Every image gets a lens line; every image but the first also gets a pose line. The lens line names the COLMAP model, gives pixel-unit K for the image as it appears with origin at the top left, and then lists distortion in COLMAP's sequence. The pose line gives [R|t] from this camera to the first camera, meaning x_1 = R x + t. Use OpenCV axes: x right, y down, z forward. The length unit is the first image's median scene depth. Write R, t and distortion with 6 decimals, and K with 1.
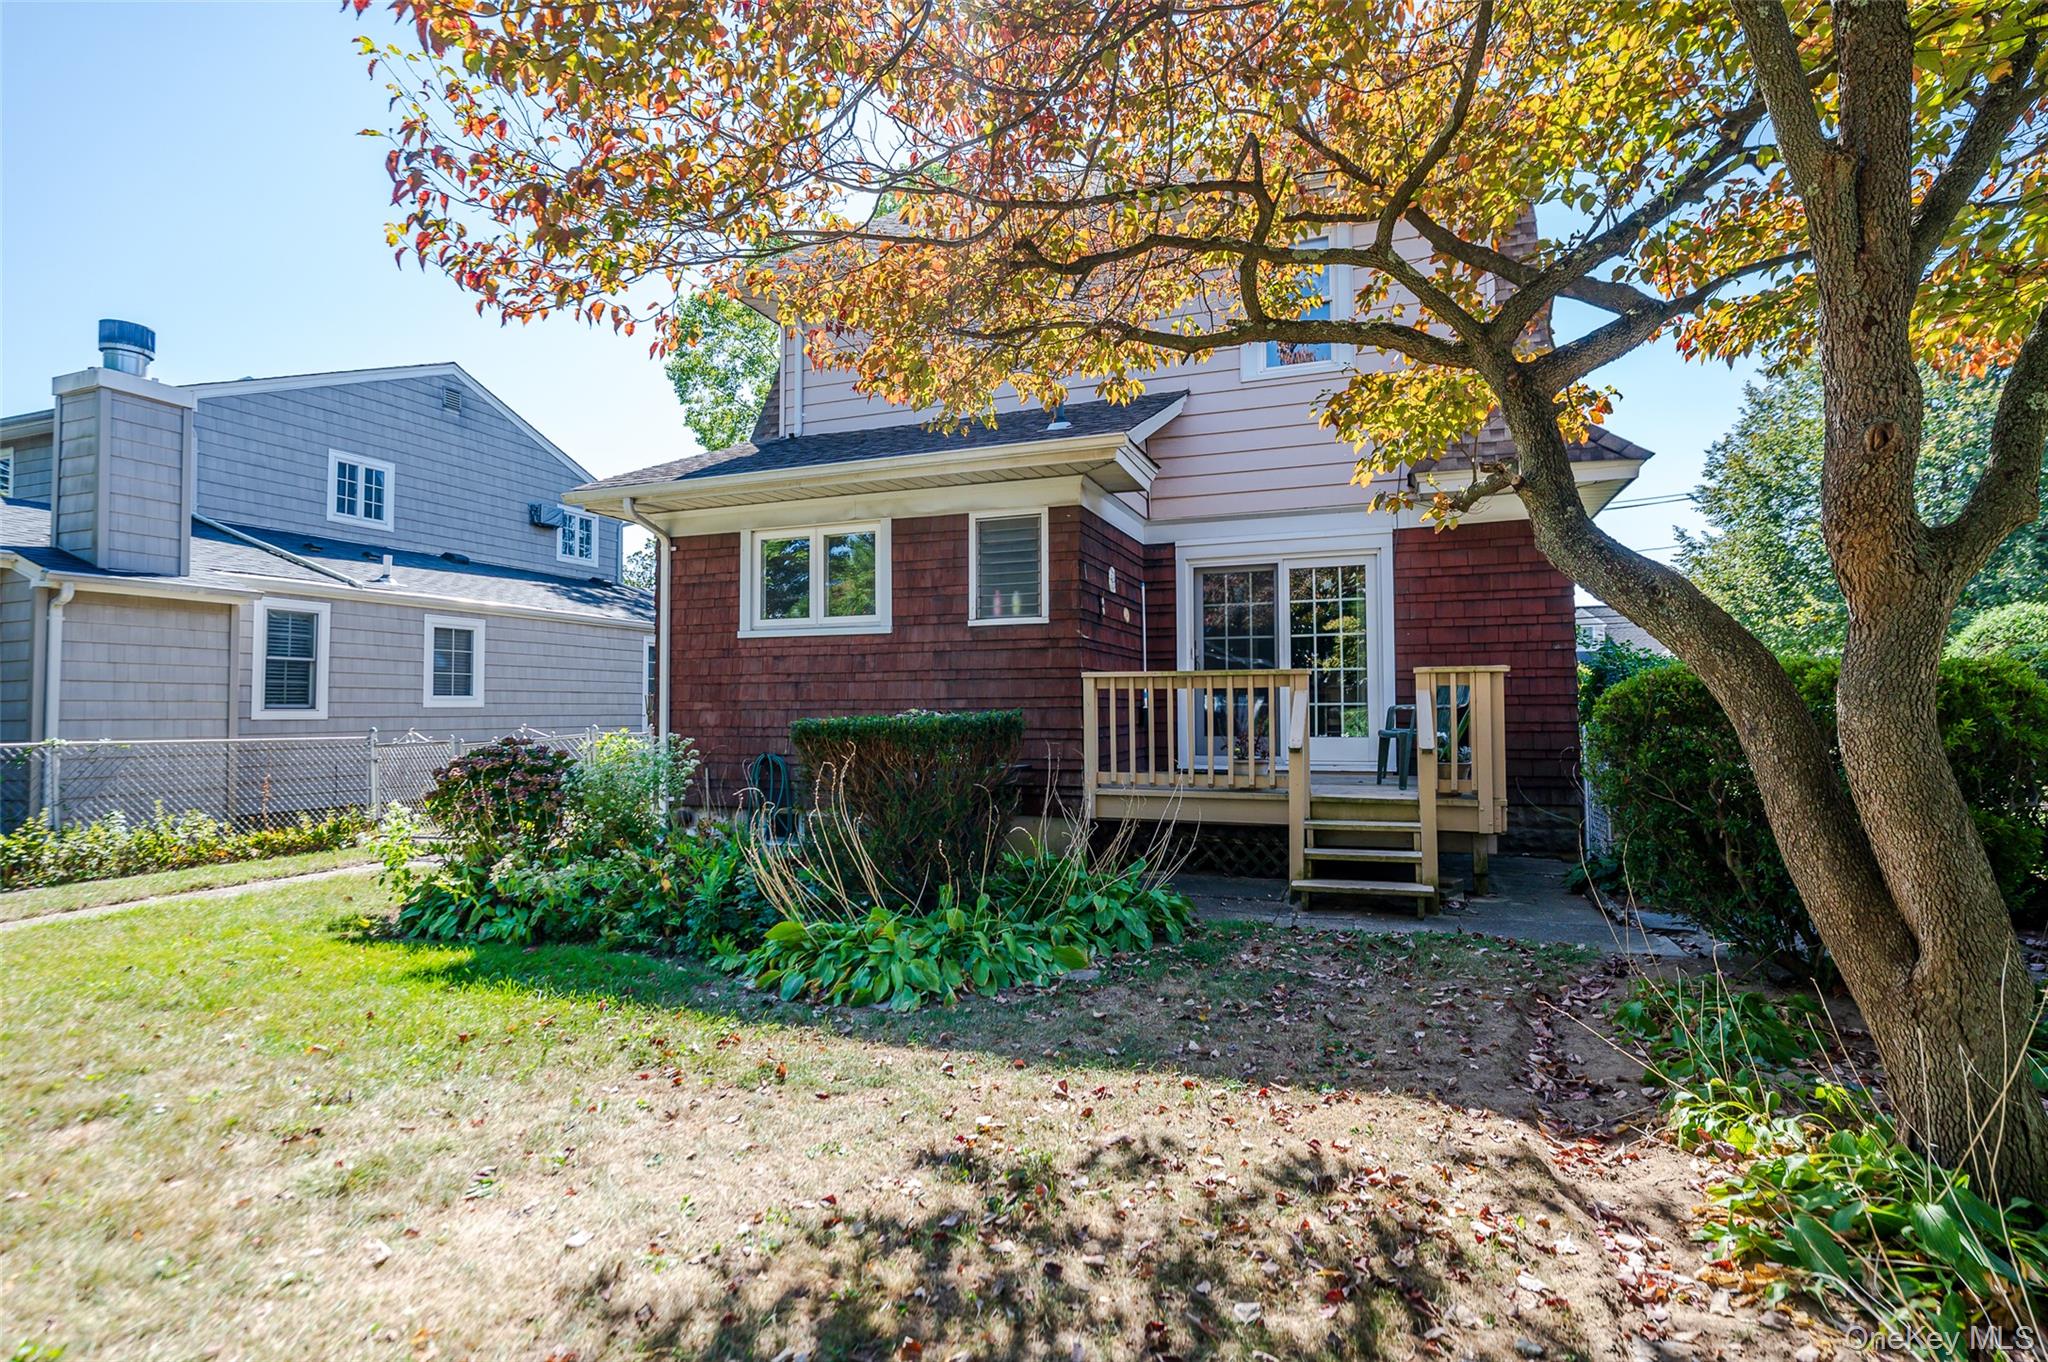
lens RADIAL K [[998.5, 0, 1020.2], [0, 998.5, 675.7], [0, 0, 1]] dist [-0.001365, 0.000183]
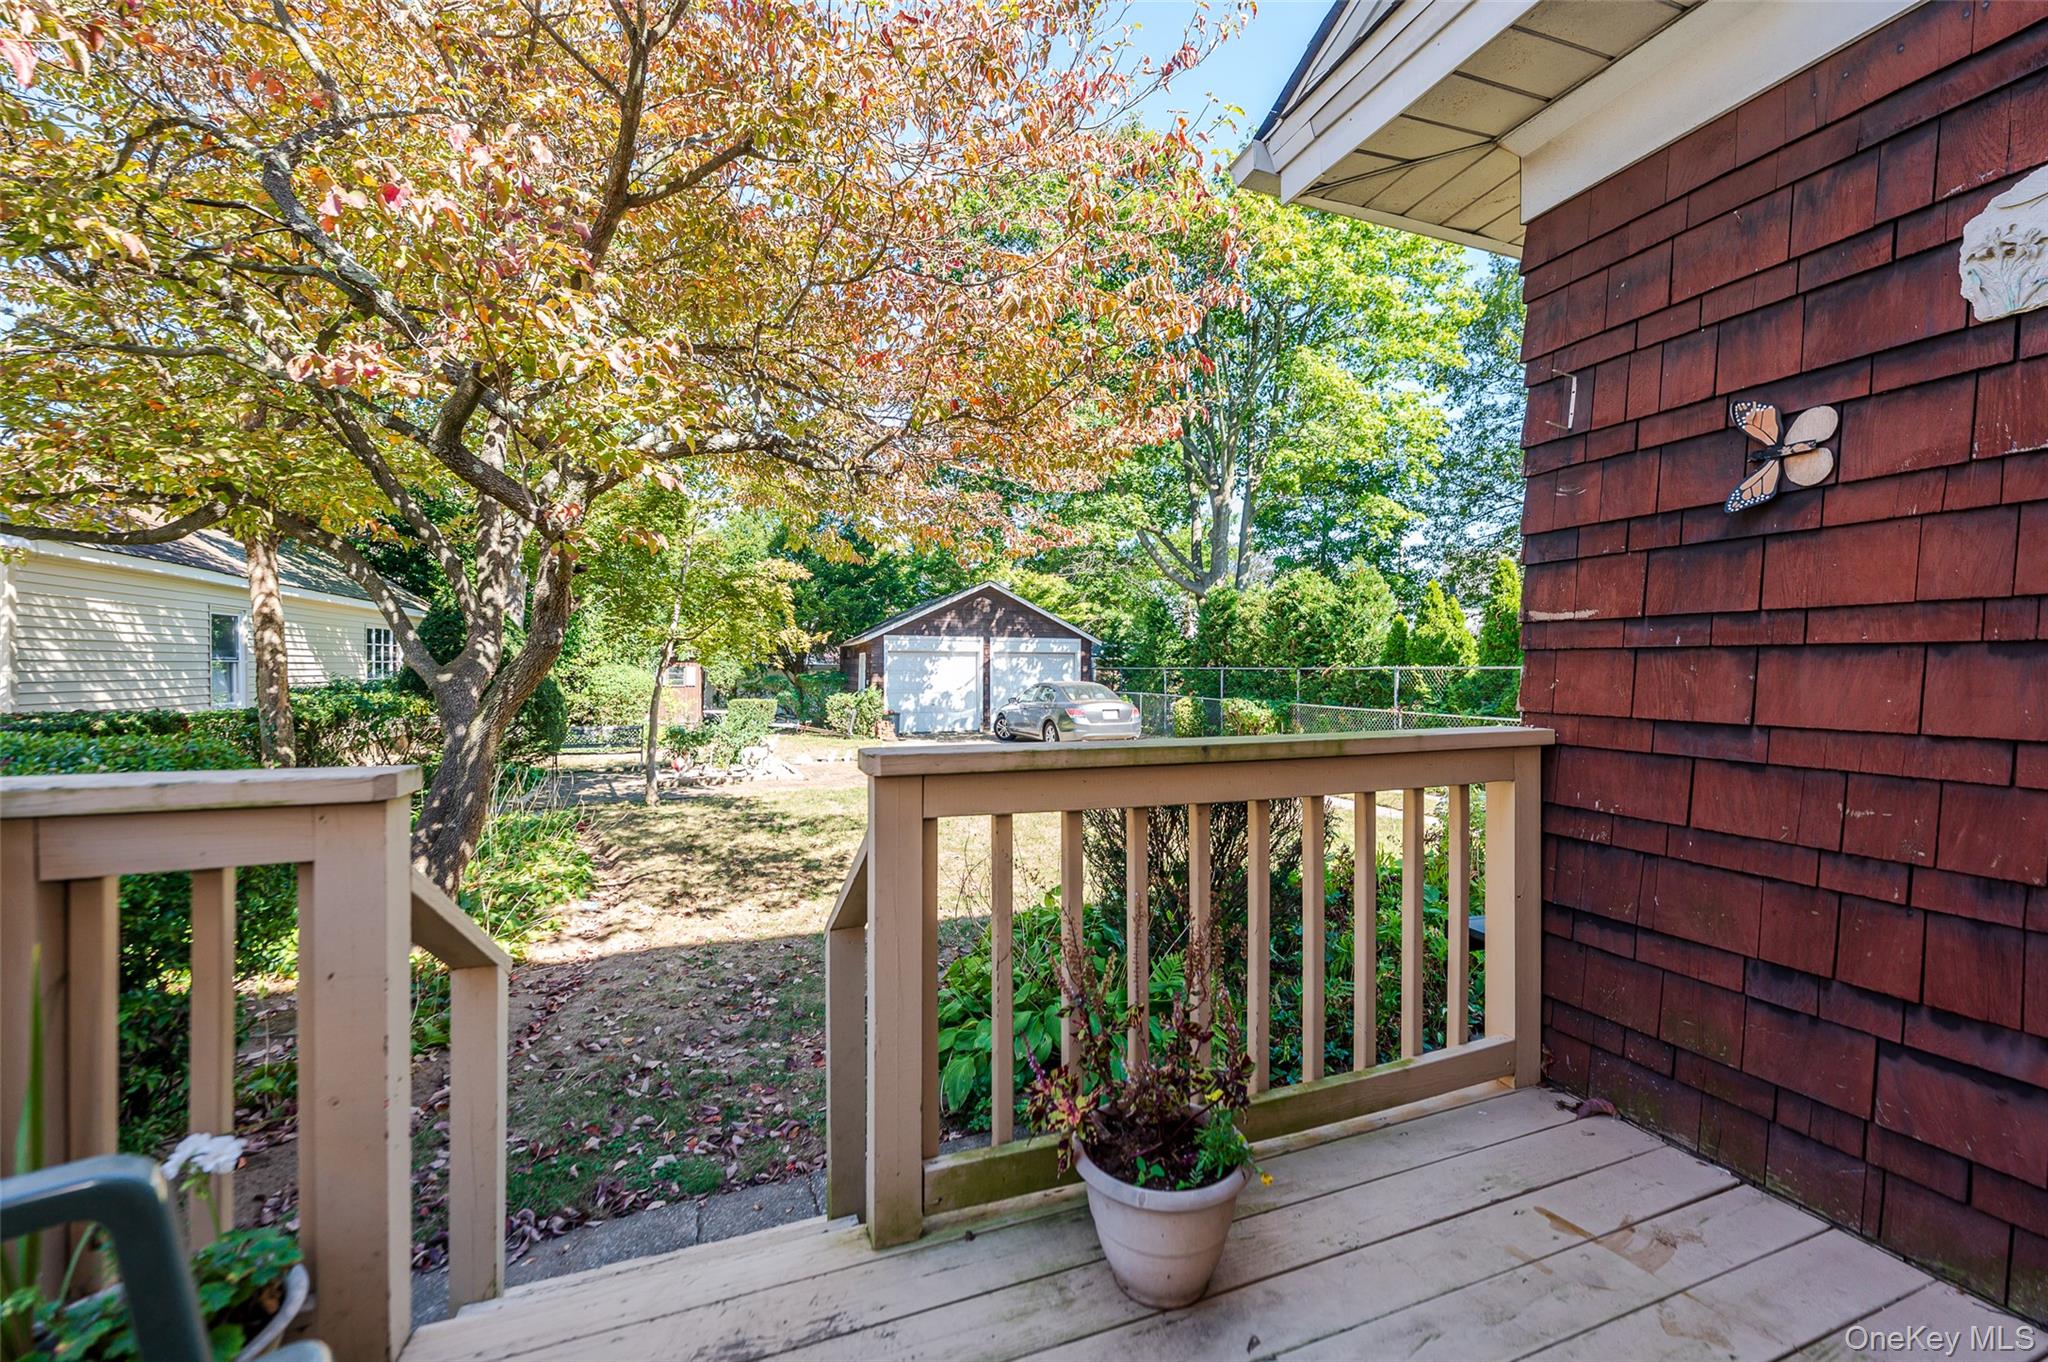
lens RADIAL K [[816.3, 0, 1025.9], [0, 816.3, 672.5], [0, 0, 1]] dist [-0.002658, 0.000664]
pose [[-0.753665, 0.002503, -0.657254, 1.011251], [0.019830, 0.999624, -0.018932, -0.052674], [0.656960, -0.027302, -0.753431, 3.029651]]
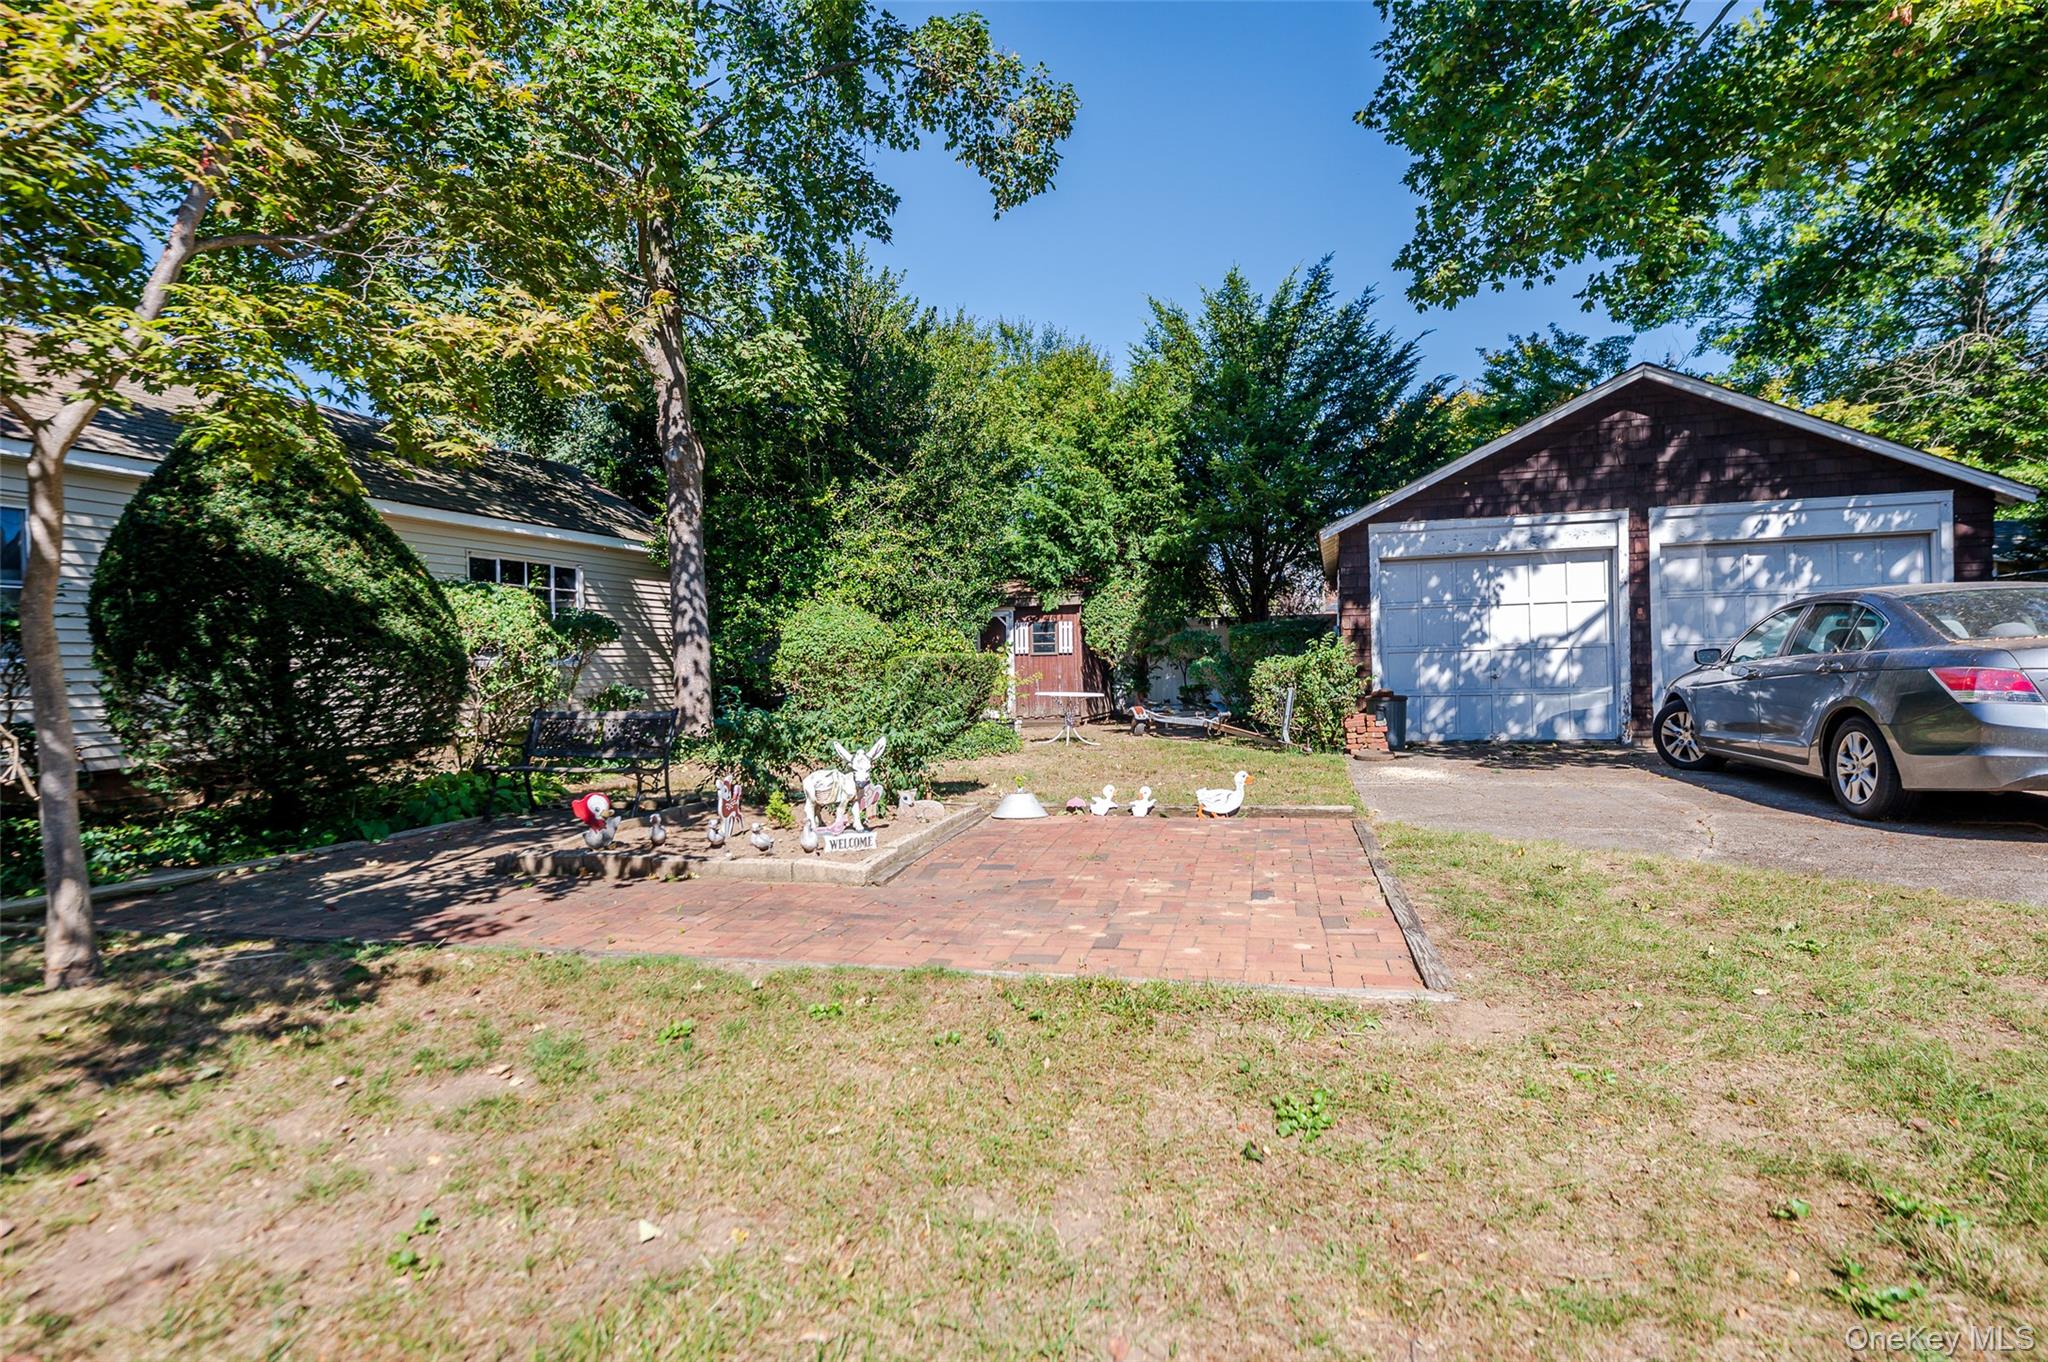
lens RADIAL K [[998.5, 0, 1029.8], [0, 998.5, 670.7], [0, 0, 1]] dist [-0.001365, 0.000183]
pose [[-0.997382, 0.025042, -0.067842, -1.258391], [0.026897, 0.999285, -0.026563, 0.117862], [0.067129, -0.028318, -0.997342, 0.525723]]
